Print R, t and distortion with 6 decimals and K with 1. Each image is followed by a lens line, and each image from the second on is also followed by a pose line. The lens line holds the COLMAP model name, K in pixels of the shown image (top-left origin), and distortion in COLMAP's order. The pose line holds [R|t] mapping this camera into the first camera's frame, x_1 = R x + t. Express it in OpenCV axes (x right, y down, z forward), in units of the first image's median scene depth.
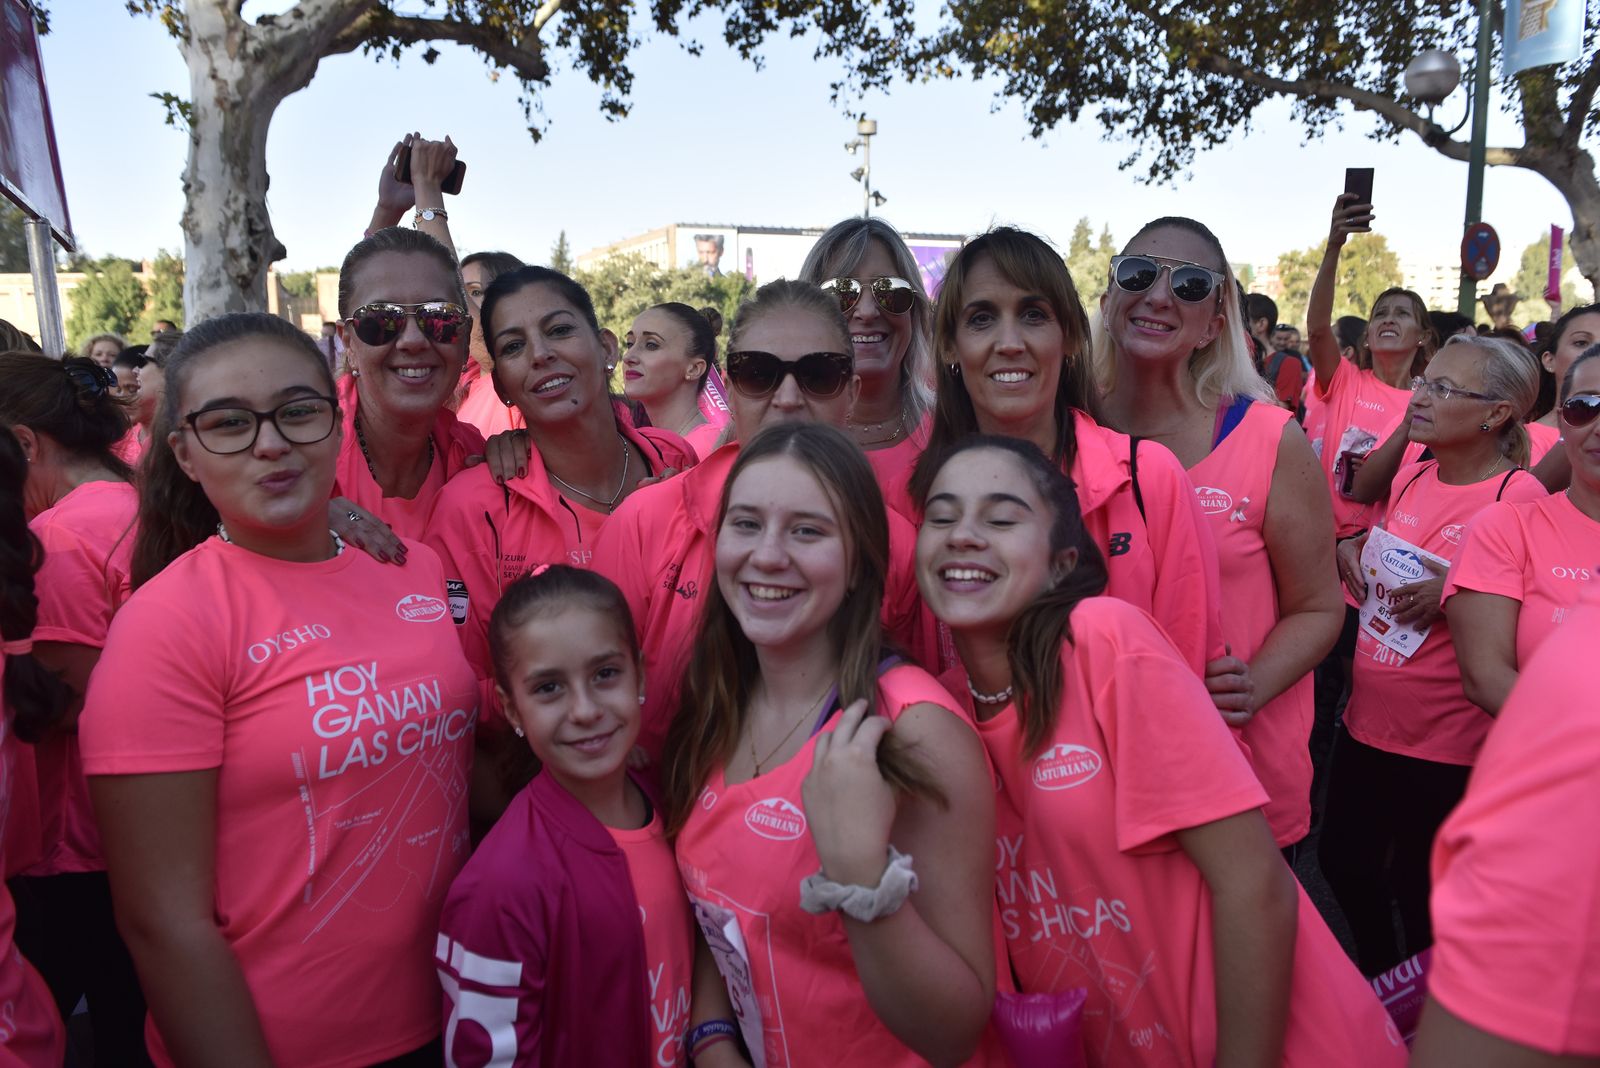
lens RADIAL K [[1089.2, 0, 794.0], [0, 1089.2, 527.9], [0, 0, 1]] dist [-0.061600, 0.005604]
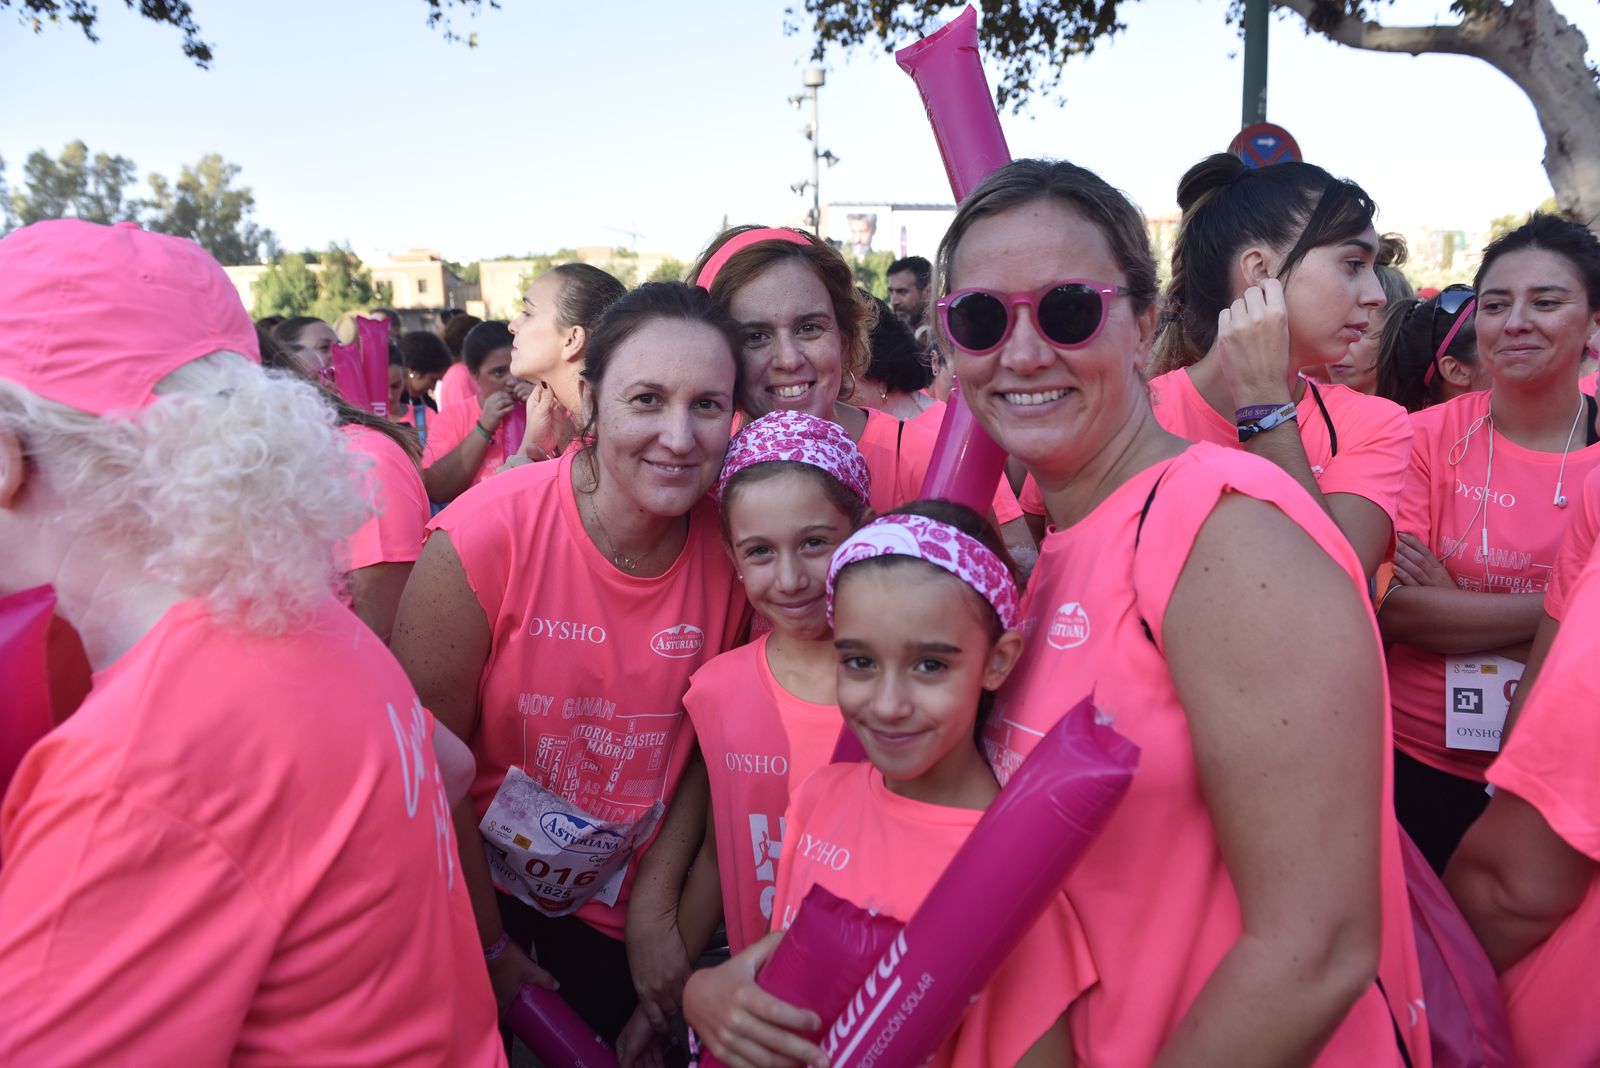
lens RADIAL K [[1078.9, 0, 794.7], [0, 1078.9, 527.3], [0, 0, 1]] dist [-0.056525, -0.001702]
pose [[0.985580, 0.015527, -0.168495, 0.324314], [-0.012298, 0.999721, 0.020190, -0.036562], [0.168761, -0.017826, 0.985496, 0.214771]]
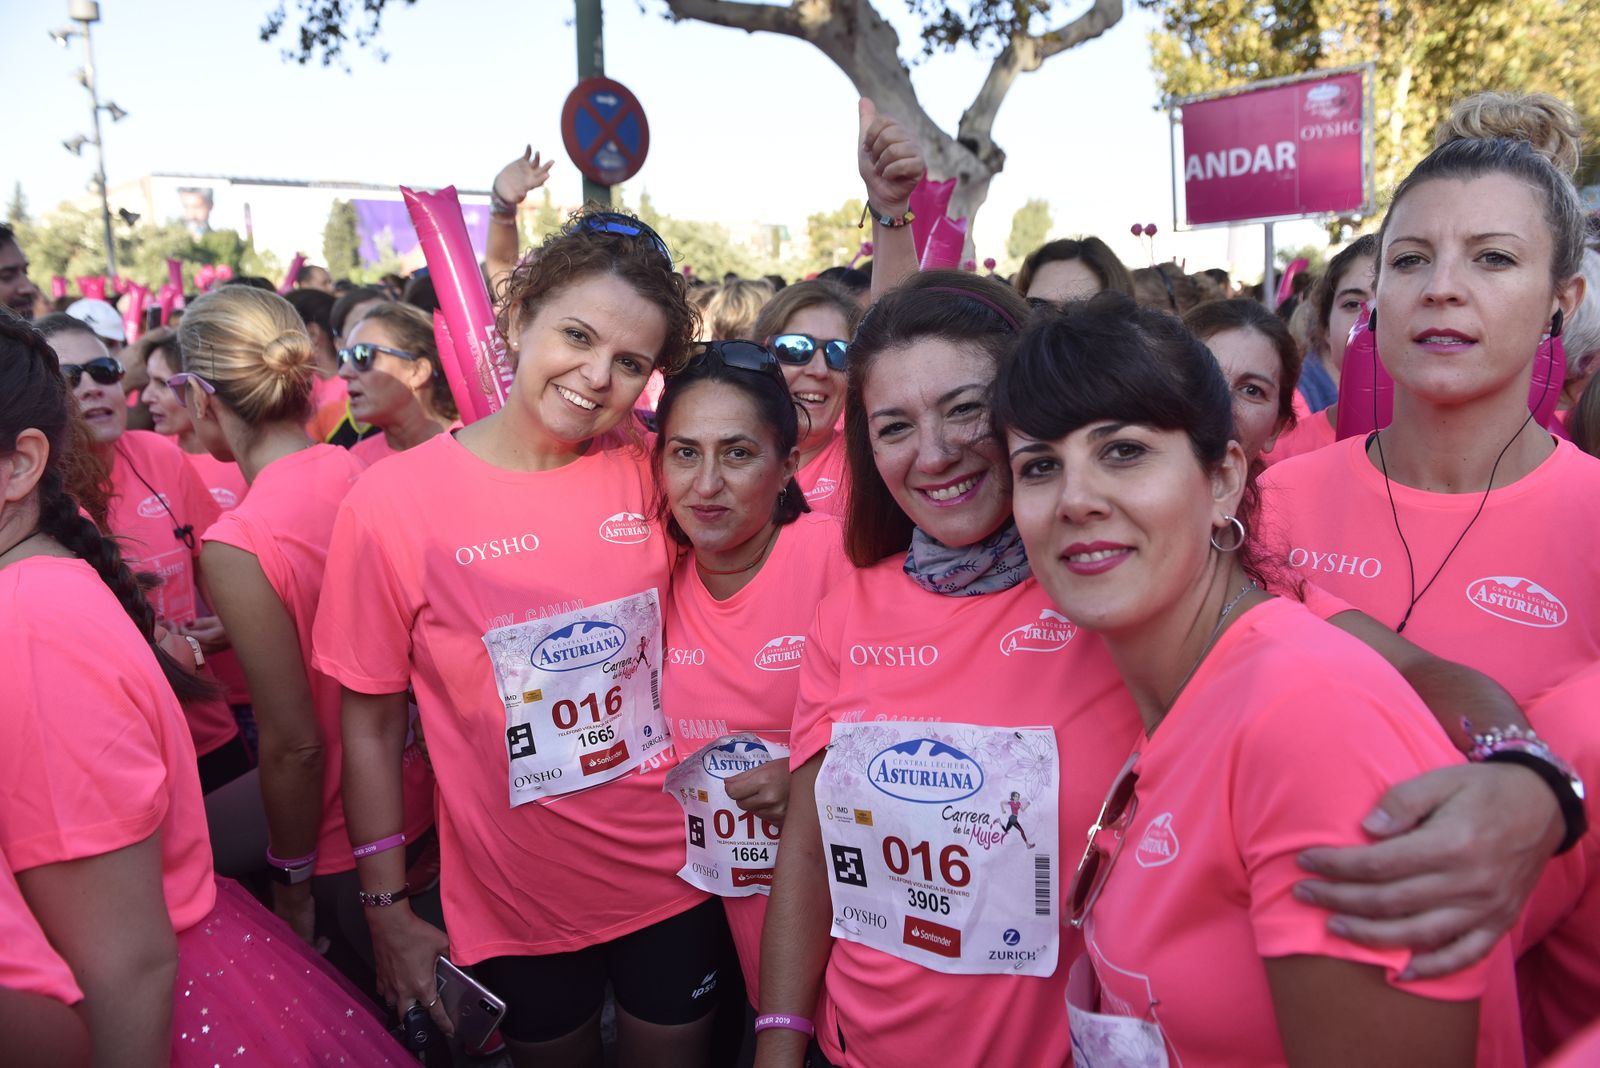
lens RADIAL K [[1071.1, 0, 790.2], [0, 1071.1, 534.1], [0, 0, 1]] dist [-0.056917, -0.003544]
pose [[0.925839, -0.087159, 0.367729, 0.349297], [0.070701, 0.995809, 0.058019, -0.054282], [-0.371245, -0.027717, 0.928121, 0.305518]]
